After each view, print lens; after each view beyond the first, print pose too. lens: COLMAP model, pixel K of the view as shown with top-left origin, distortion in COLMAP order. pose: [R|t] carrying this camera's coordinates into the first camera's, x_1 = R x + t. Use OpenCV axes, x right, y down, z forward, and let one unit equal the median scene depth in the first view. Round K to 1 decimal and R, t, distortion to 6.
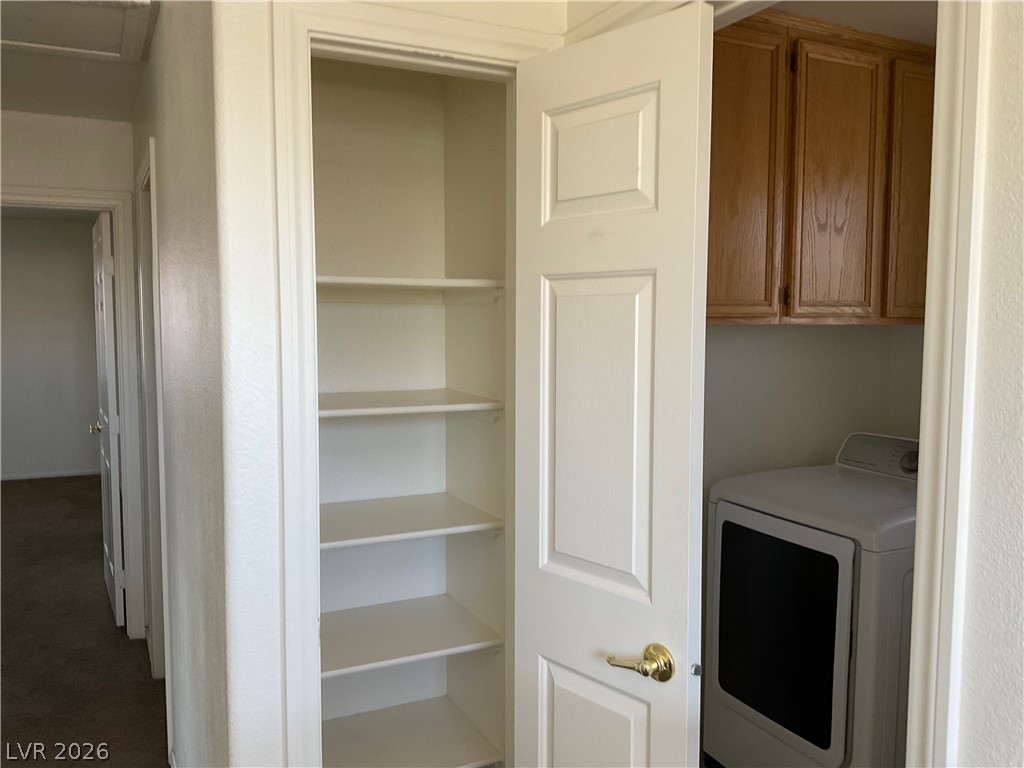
lens RADIAL K [[845.4, 0, 508.5], [0, 845.4, 375.2], [0, 0, 1]] dist [0.023697, -0.092687]
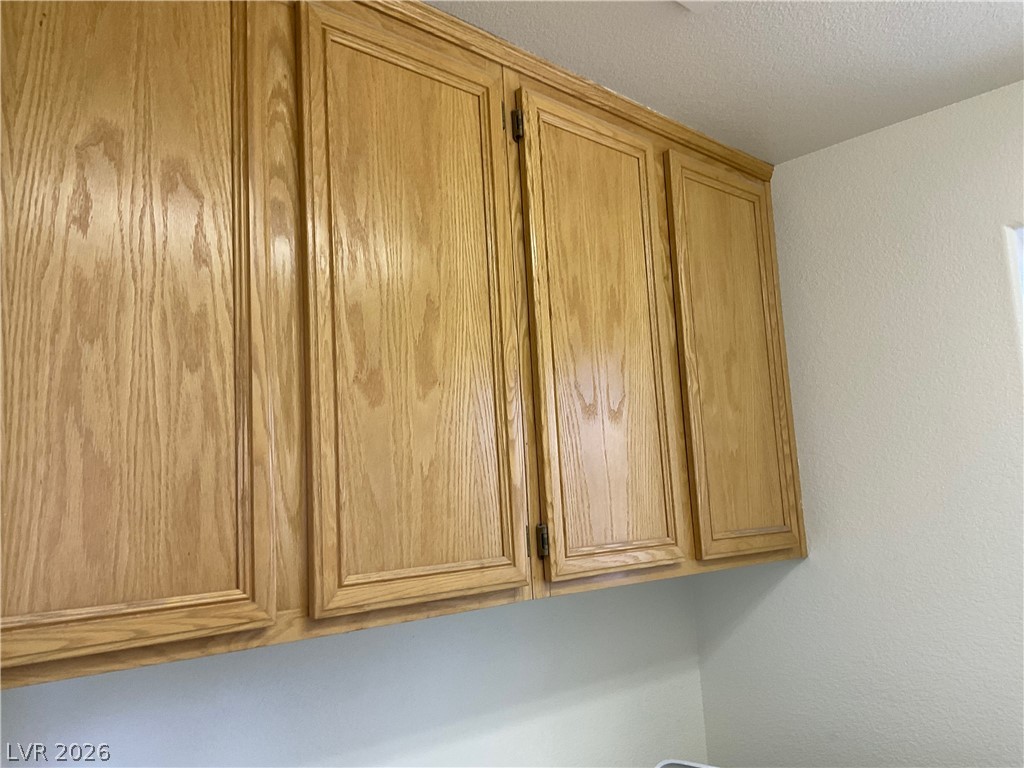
lens RADIAL K [[845.4, 0, 511.8], [0, 845.4, 379.7], [0, 0, 1]] dist [0.023697, -0.092687]
pose [[0.950970, -0.012639, 0.309026, 0.152310], [0.083746, 0.972362, -0.217944, -0.078395], [-0.297730, 0.233137, 0.925745, 0.502234]]
